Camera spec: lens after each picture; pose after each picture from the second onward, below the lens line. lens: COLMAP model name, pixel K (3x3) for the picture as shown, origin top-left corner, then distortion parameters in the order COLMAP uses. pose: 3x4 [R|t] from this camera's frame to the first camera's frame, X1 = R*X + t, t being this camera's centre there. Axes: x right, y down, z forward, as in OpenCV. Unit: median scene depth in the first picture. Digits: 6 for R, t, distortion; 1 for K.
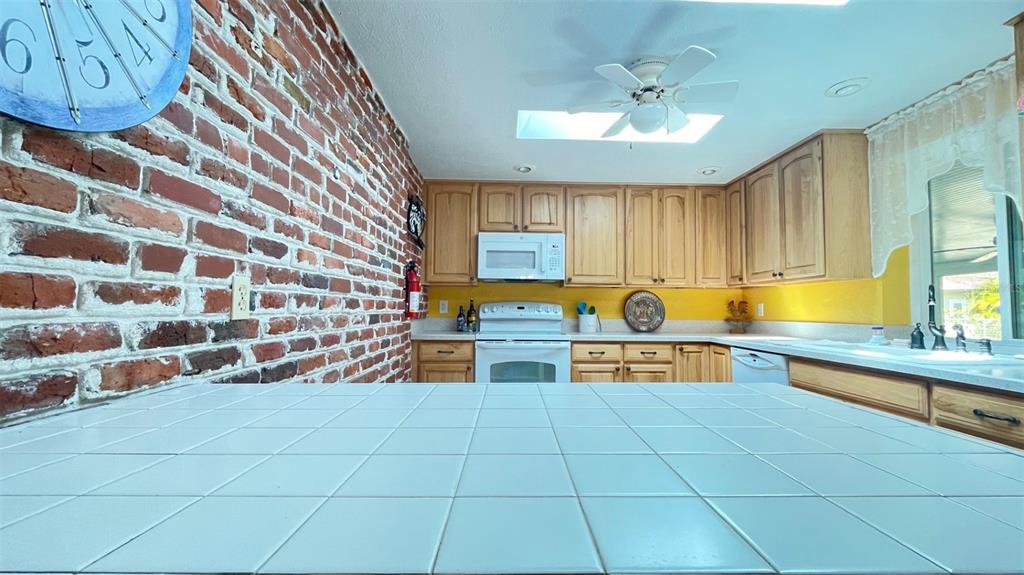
lens RADIAL K [[415.7, 0, 515.0], [0, 415.7, 290.5], [0, 0, 1]] dist [0.003380, -0.000934]
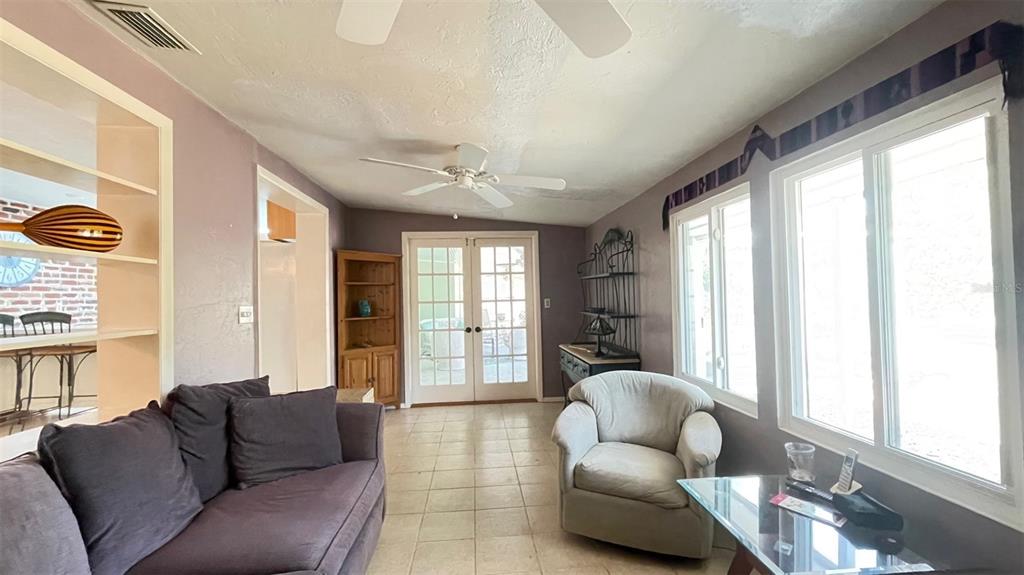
lens RADIAL K [[415.7, 0, 508.8], [0, 415.7, 285.8], [0, 0, 1]] dist [0.003380, -0.000934]
pose [[0.996337, -0.035744, 0.077691, 1.543730], [0.033910, 0.999117, 0.024794, -0.070439], [-0.078508, -0.022068, 0.996669, -1.548550]]
